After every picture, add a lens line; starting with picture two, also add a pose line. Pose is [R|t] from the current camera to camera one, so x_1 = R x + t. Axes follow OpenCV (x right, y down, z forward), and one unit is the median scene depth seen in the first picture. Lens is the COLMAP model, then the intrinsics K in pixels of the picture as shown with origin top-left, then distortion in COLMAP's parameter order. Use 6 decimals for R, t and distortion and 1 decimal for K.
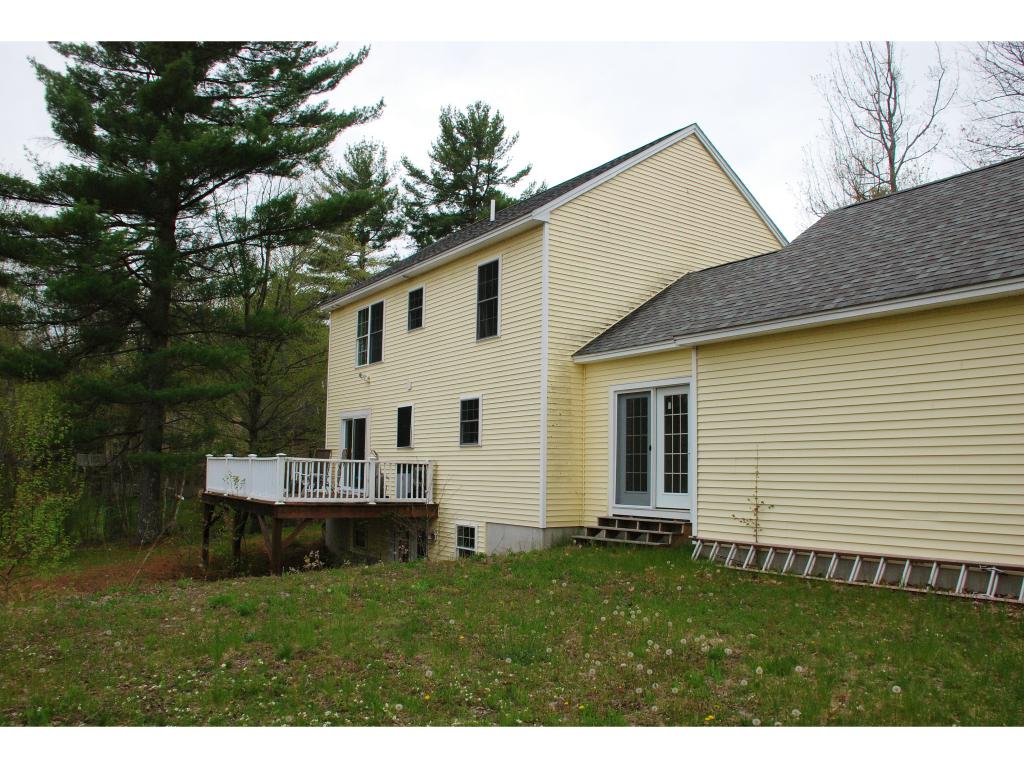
lens RADIAL K [[814.5, 0, 512.0], [0, 814.5, 384.0], [0, 0, 1]] dist [-0.155616, 0.109131]
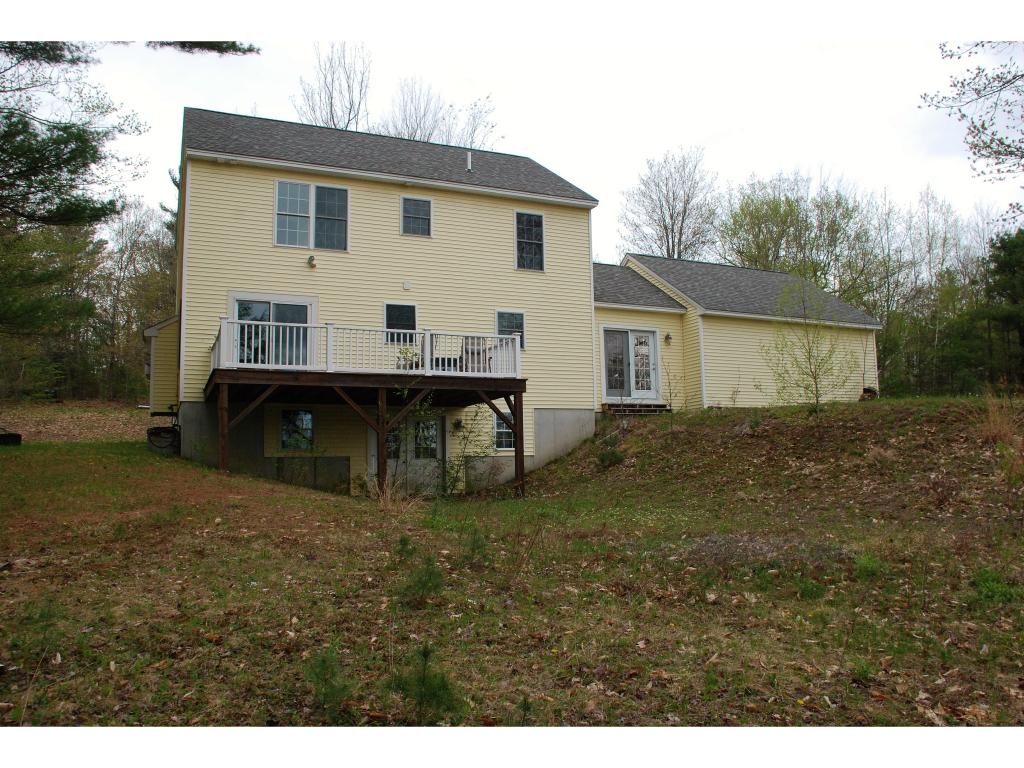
lens RADIAL K [[814.5, 0, 512.0], [0, 814.5, 384.0], [0, 0, 1]] dist [-0.155616, 0.109131]
pose [[0.144843, 0.095580, 0.984827, -1.325311], [-0.074017, 0.993581, -0.085544, 0.243436], [-0.986682, -0.060503, 0.150988, 0.828583]]
